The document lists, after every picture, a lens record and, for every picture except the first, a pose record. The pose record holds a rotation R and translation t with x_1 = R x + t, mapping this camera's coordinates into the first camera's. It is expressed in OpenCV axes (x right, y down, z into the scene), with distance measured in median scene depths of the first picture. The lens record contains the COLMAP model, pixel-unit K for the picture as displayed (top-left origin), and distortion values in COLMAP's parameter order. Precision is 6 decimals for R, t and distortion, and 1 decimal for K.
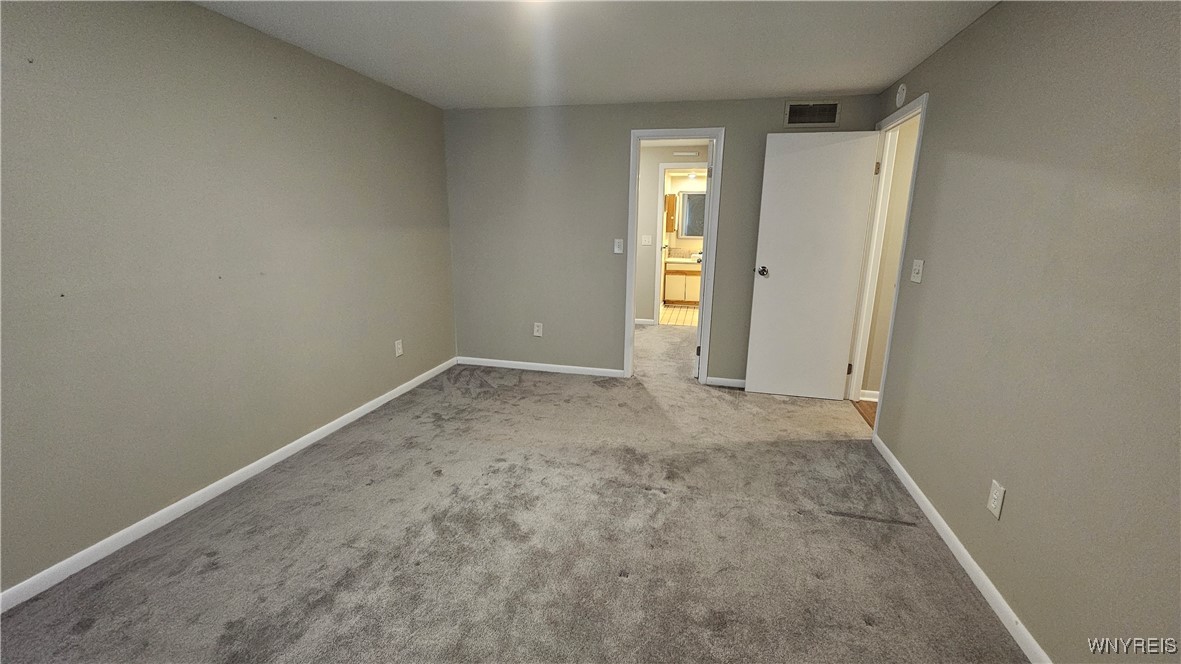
lens RADIAL K [[481.1, 0, 597.5], [0, 481.1, 332.8], [0, 0, 1]] dist [0.000438, 0.000016]
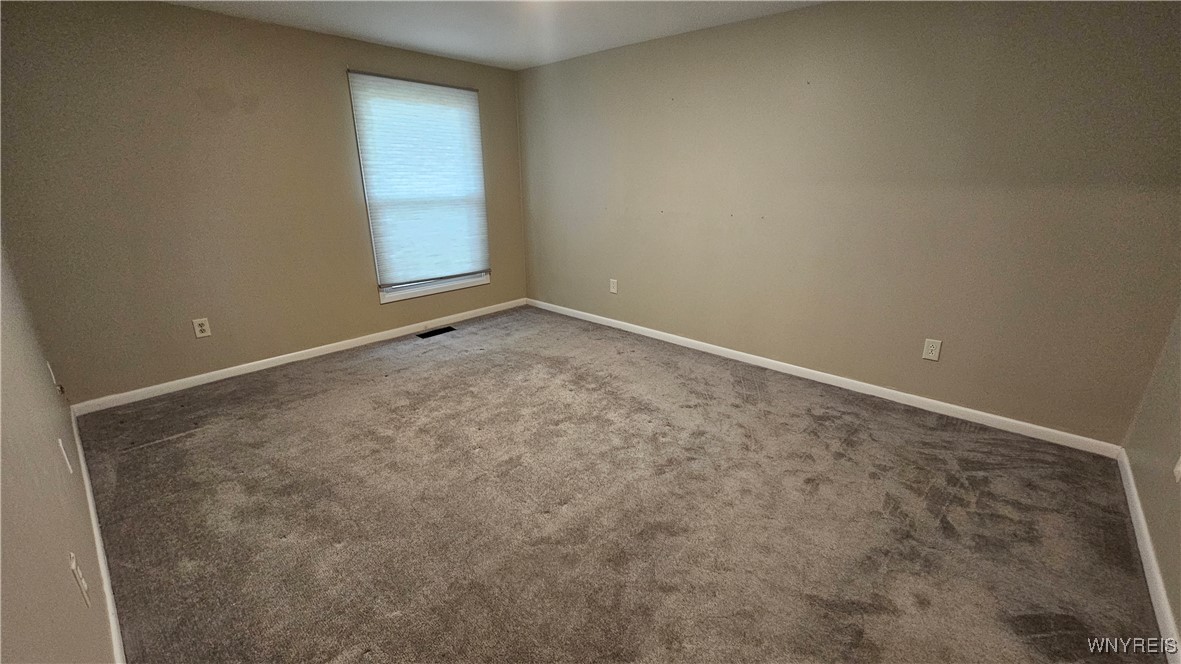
lens RADIAL K [[481.1, 0, 597.5], [0, 481.1, 332.8], [0, 0, 1]] dist [0.000438, 0.000016]
pose [[-0.476248, 0.259052, -0.840286, 0.452100], [-0.209459, 0.894688, 0.394538, -0.176196], [0.853999, 0.363903, -0.371833, 0.809476]]
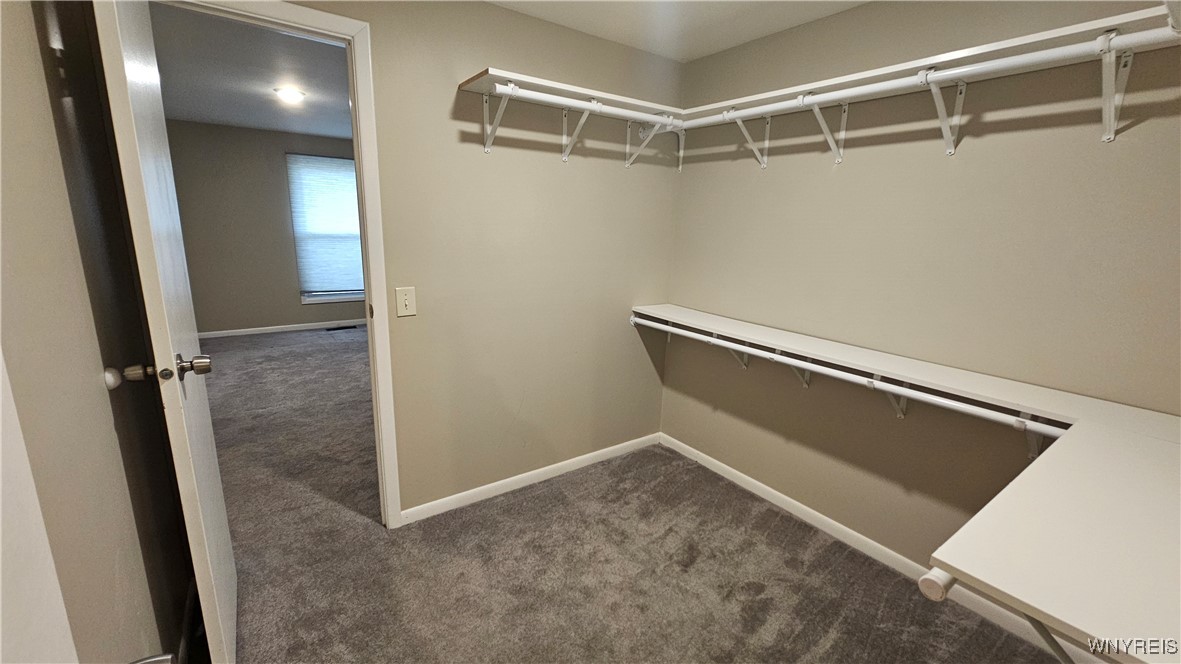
lens RADIAL K [[481.1, 0, 597.5], [0, 481.1, 332.8], [0, 0, 1]] dist [0.000438, 0.000016]
pose [[-0.659487, 0.131481, -0.740128, 0.308373], [-0.209875, 0.913227, 0.349240, -0.355208], [0.721824, 0.385654, -0.574667, 1.536202]]
